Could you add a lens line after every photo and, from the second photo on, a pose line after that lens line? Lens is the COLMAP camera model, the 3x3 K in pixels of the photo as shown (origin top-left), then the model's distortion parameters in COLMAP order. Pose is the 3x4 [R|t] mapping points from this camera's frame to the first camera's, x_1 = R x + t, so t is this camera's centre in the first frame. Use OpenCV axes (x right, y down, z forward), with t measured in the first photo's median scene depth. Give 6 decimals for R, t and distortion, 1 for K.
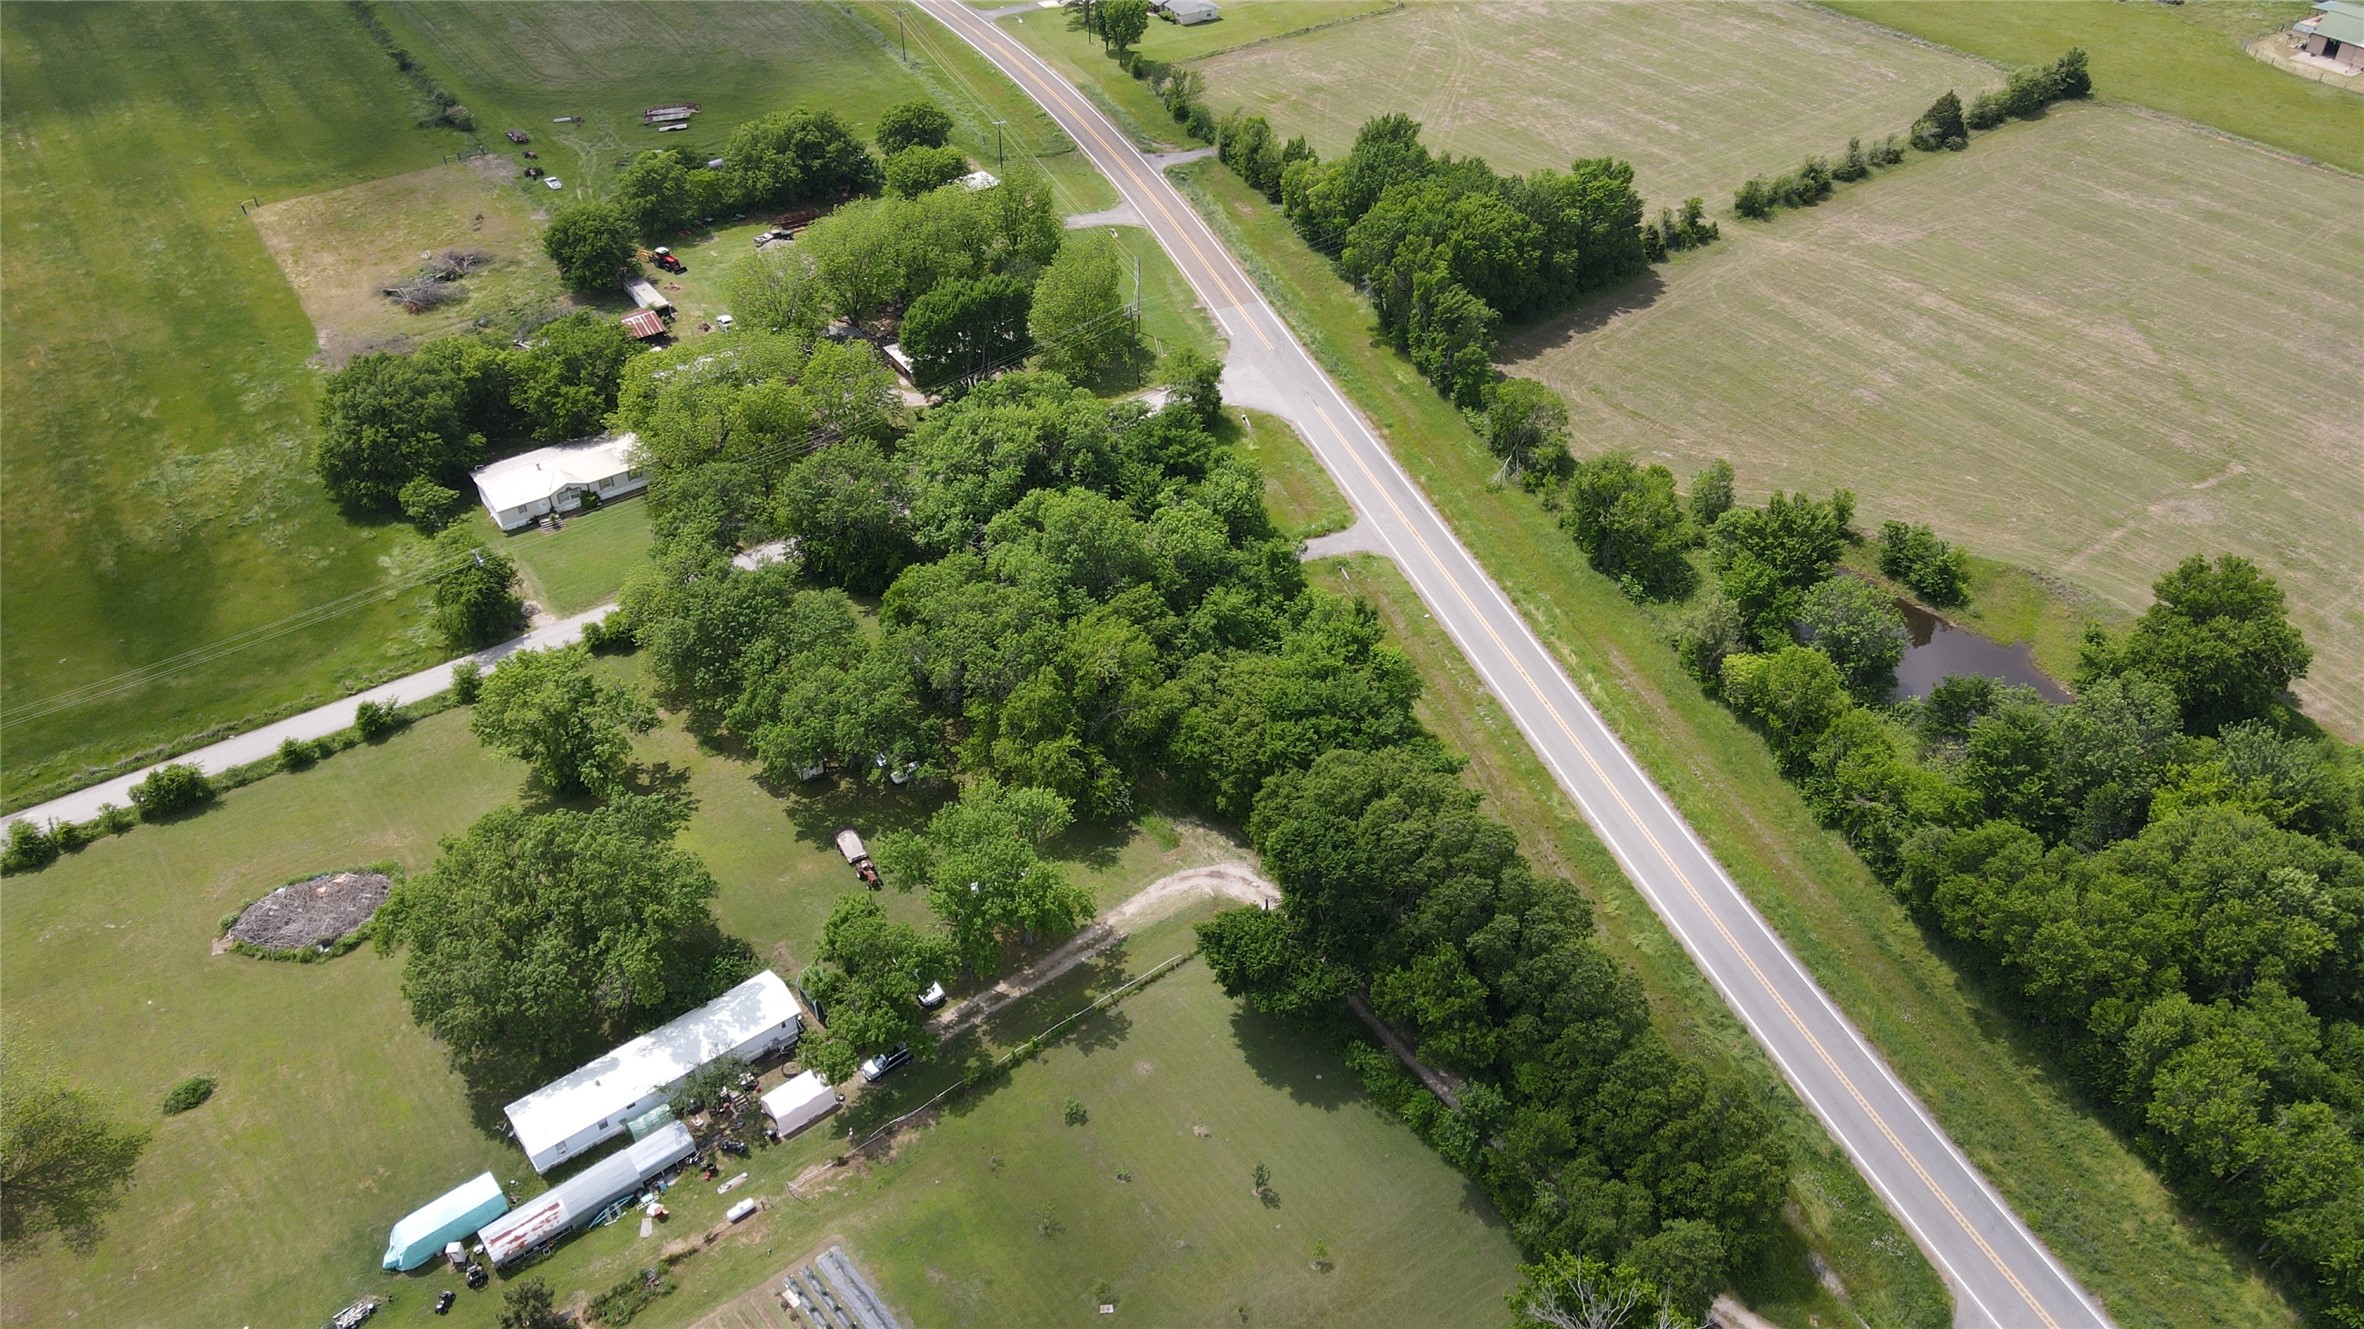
lens RADIAL K [[1726.1, 0, 1182.0], [0, 1726.1, 664.5], [0, 0, 1]] dist [-0.018355, 0.059878]
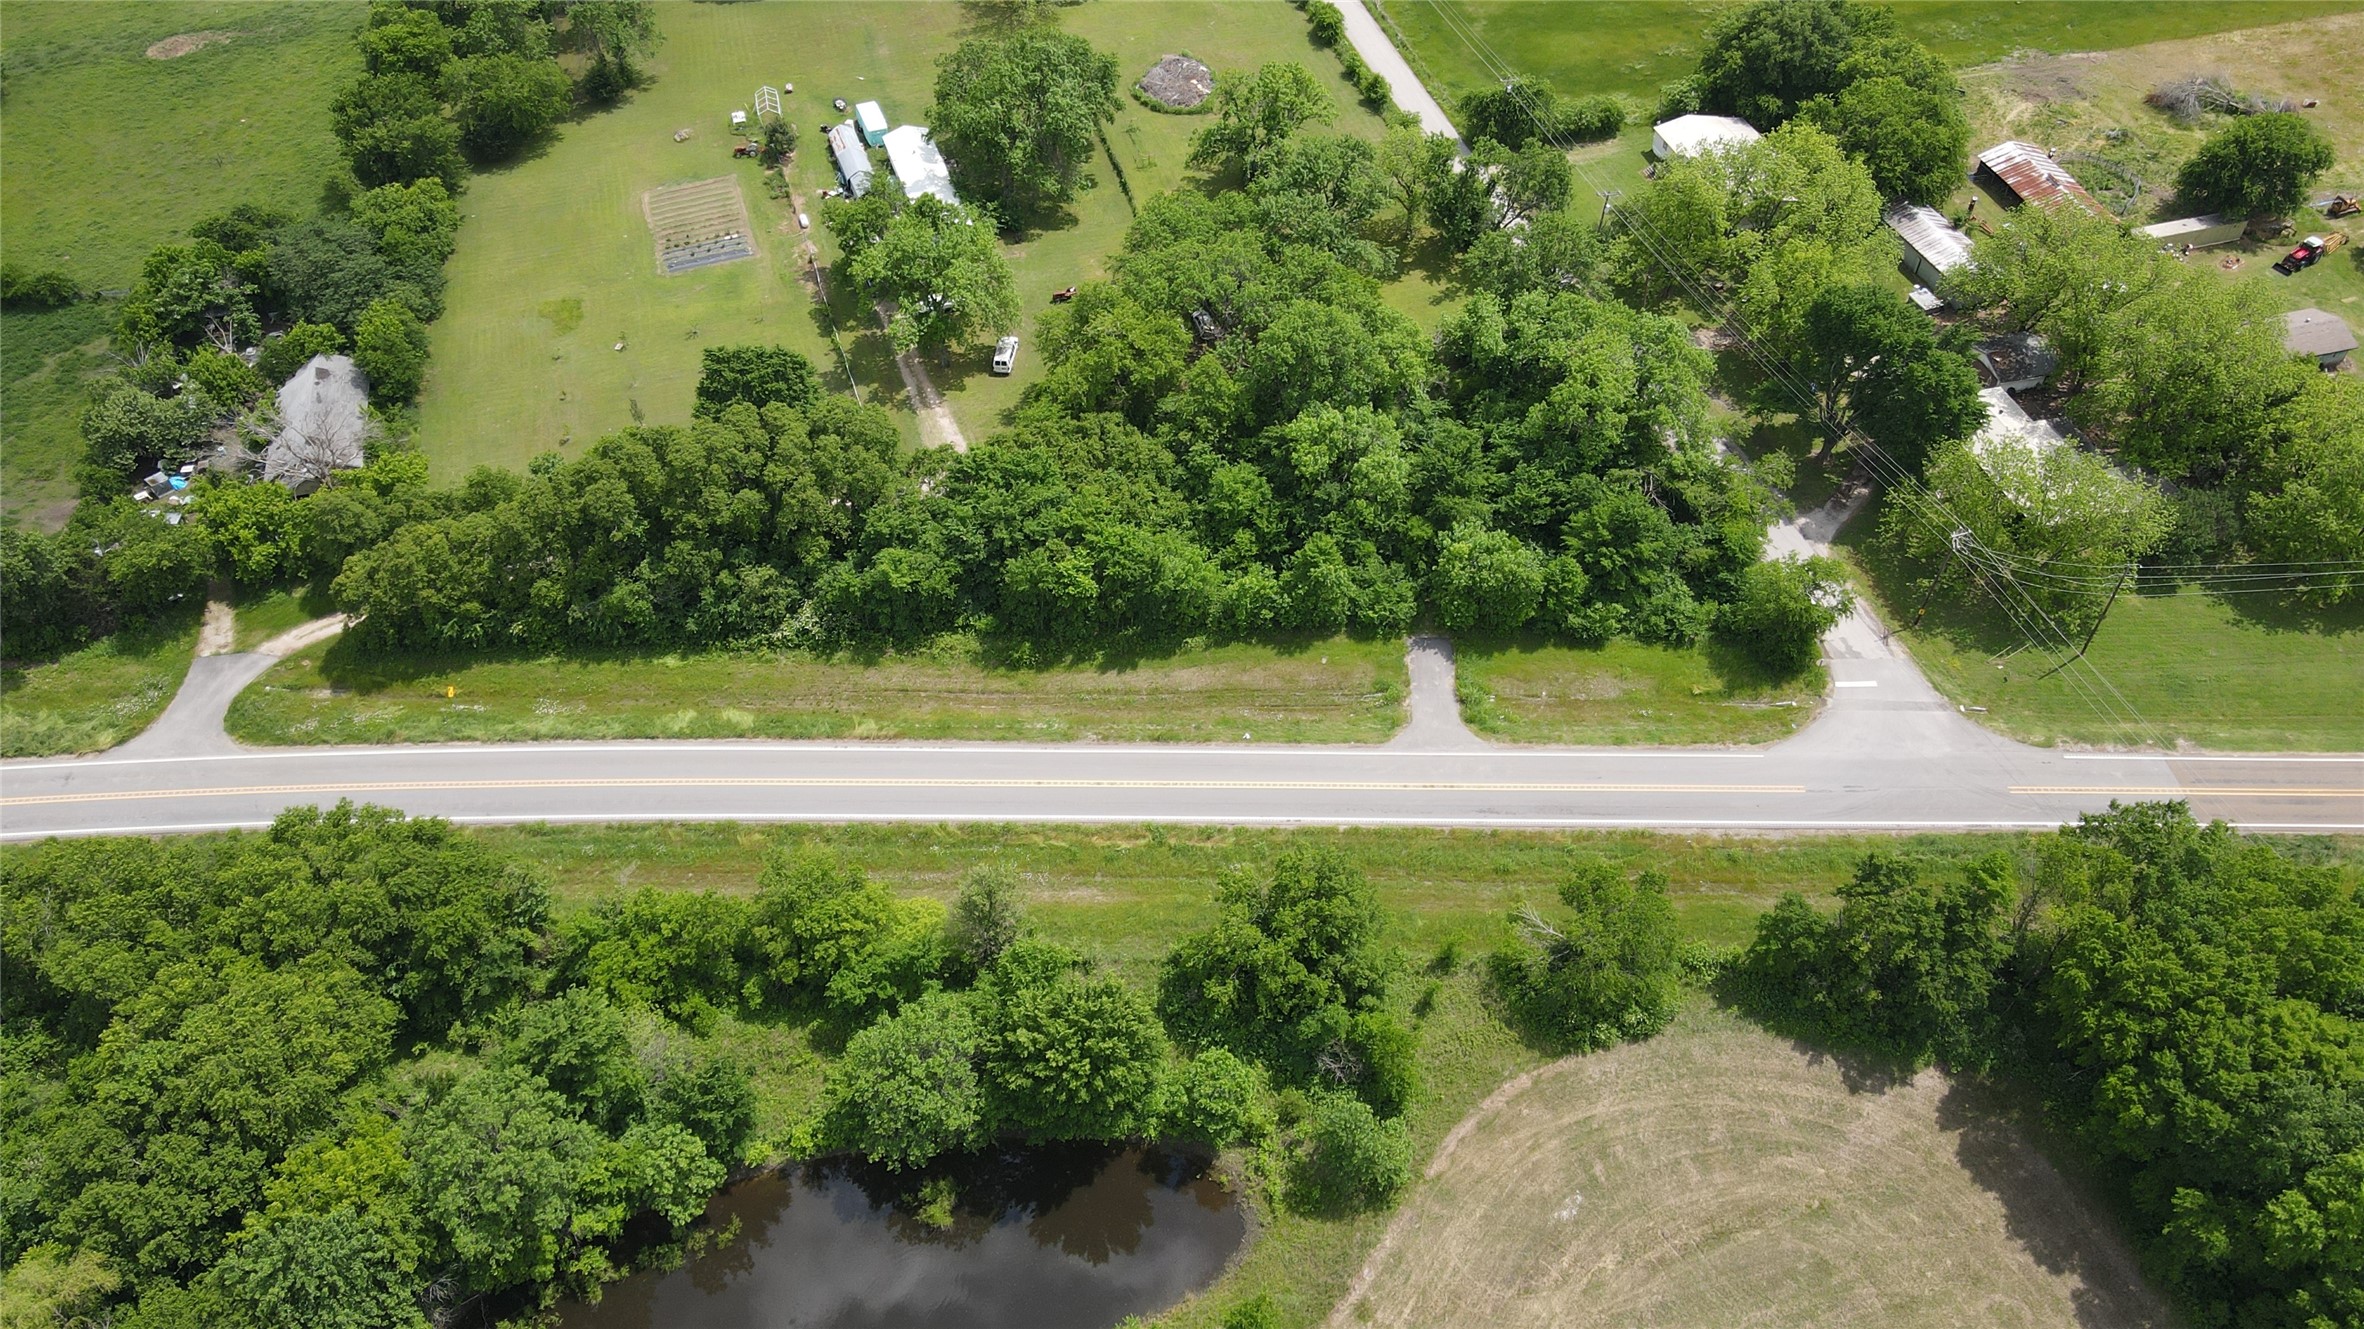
lens RADIAL K [[1726.6, 0, 1183.3], [0, 1726.6, 656.3], [0, 0, 1]] dist [-0.004923, 0.037153]
pose [[-0.327596, 0.696385, -0.638536, 0.718451], [-0.572625, 0.391224, 0.720448, -0.676750], [0.751520, 0.601657, 0.270604, 0.847640]]
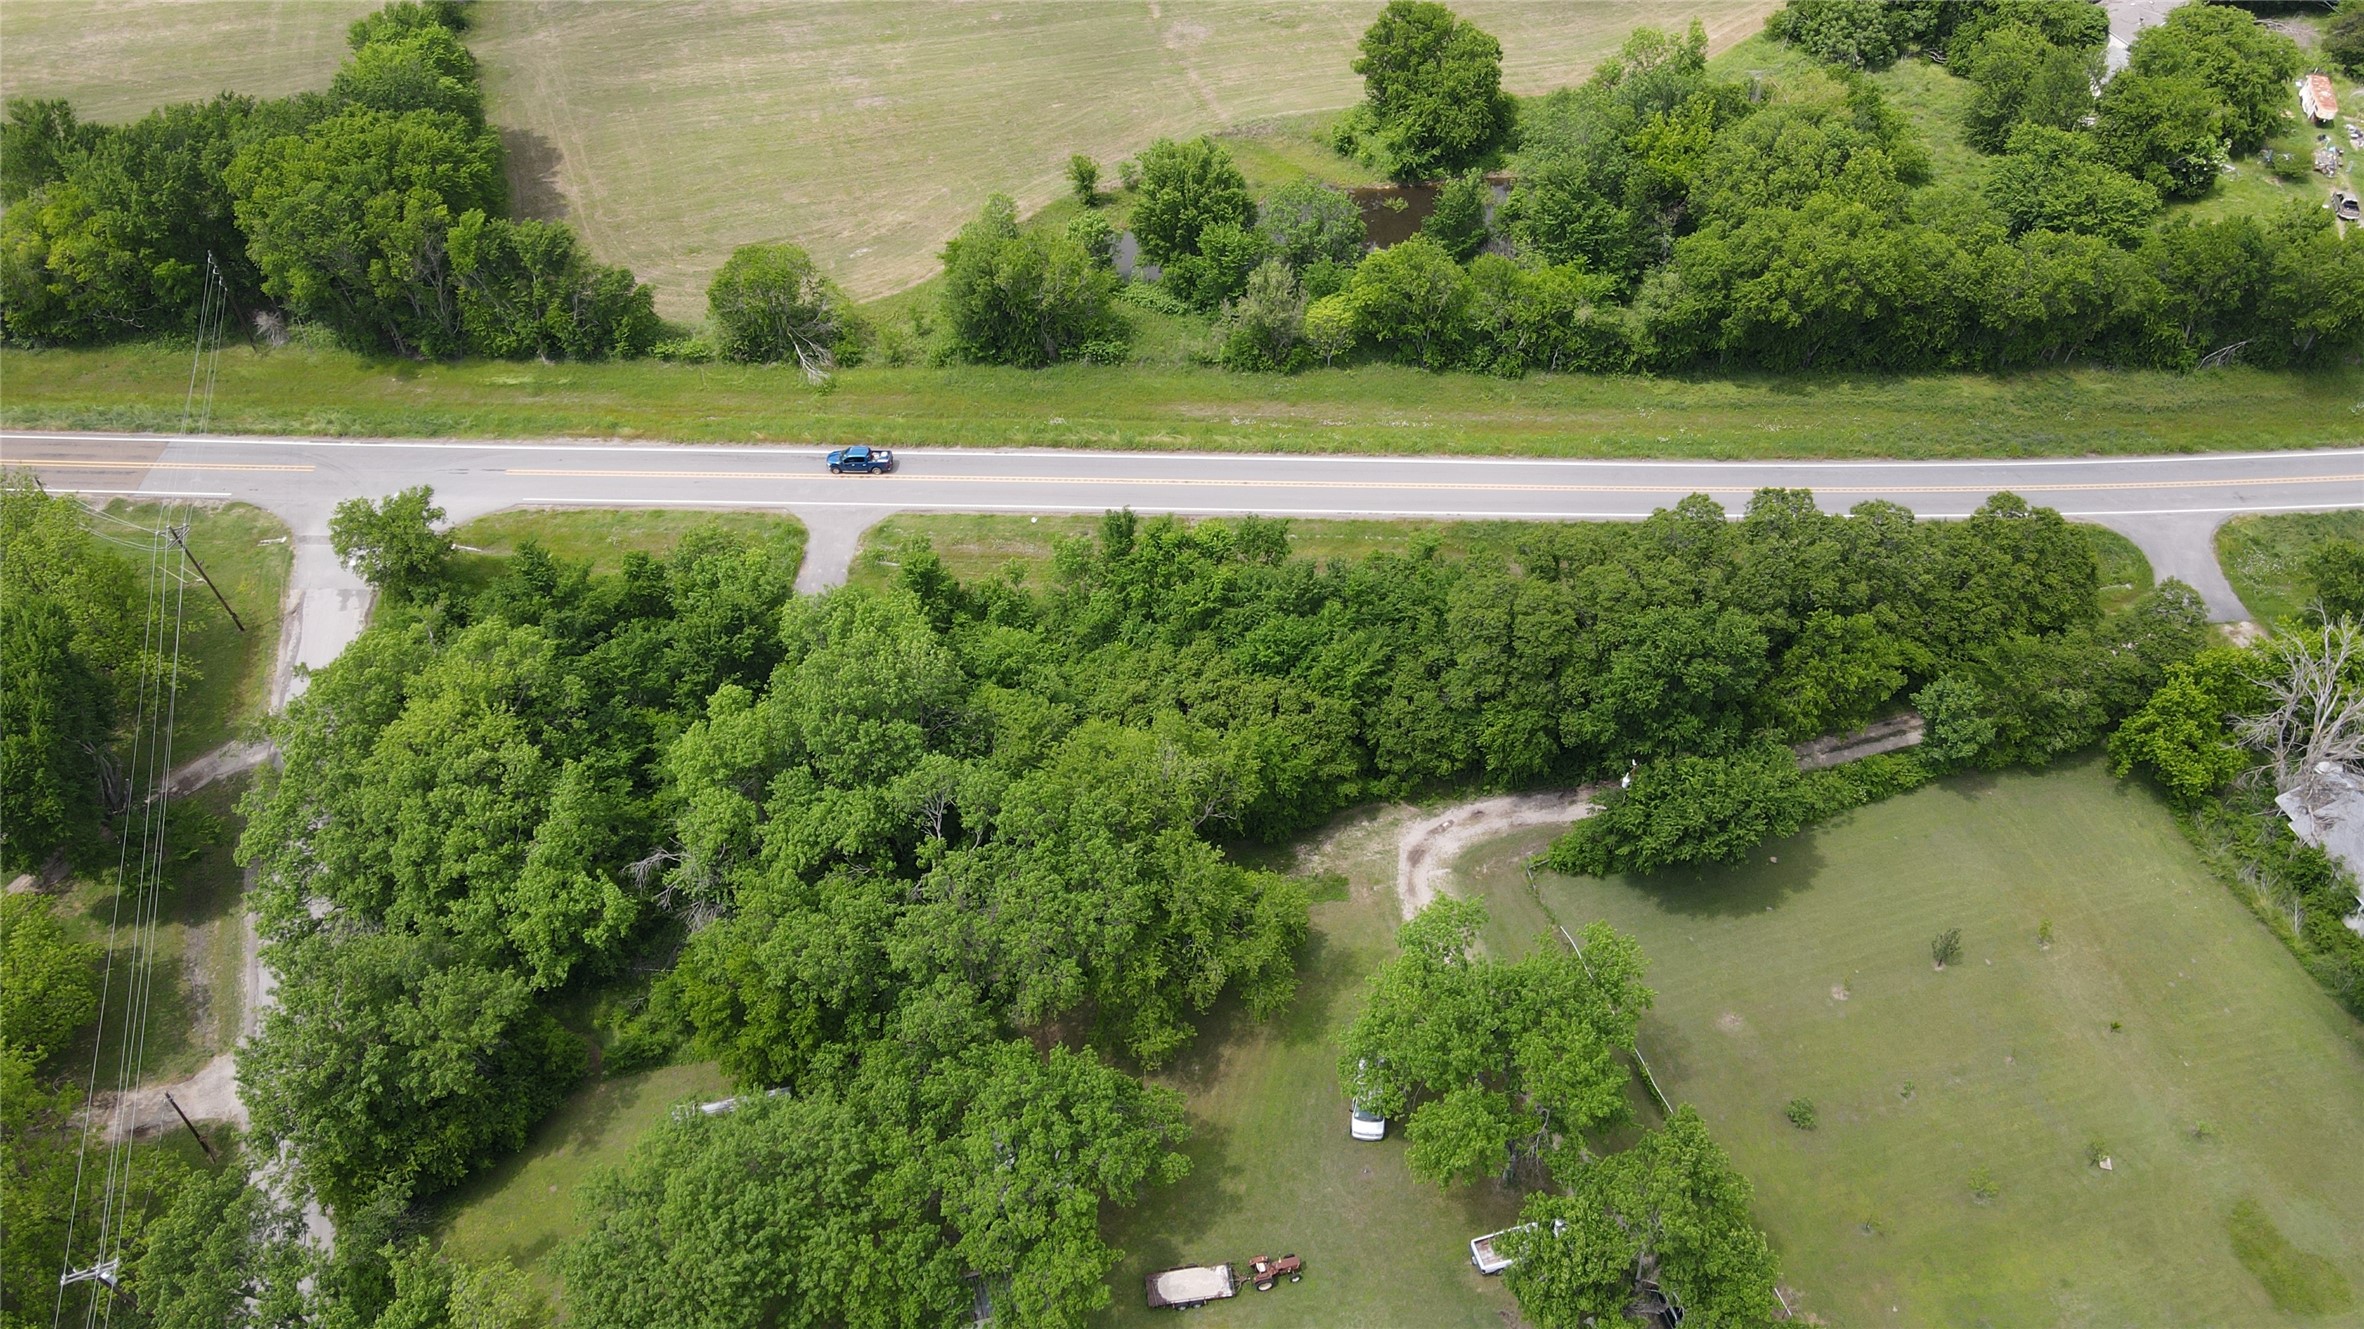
lens RADIAL K [[1720.7, 0, 1180.7], [0, 1720.7, 654.5], [0, 0, 1]] dist [0.004749, 0.016048]
pose [[0.345682, -0.648944, 0.677772, -0.444606], [0.585369, 0.713660, 0.384751, -0.274398], [-0.733380, 0.263745, 0.626571, 0.560867]]
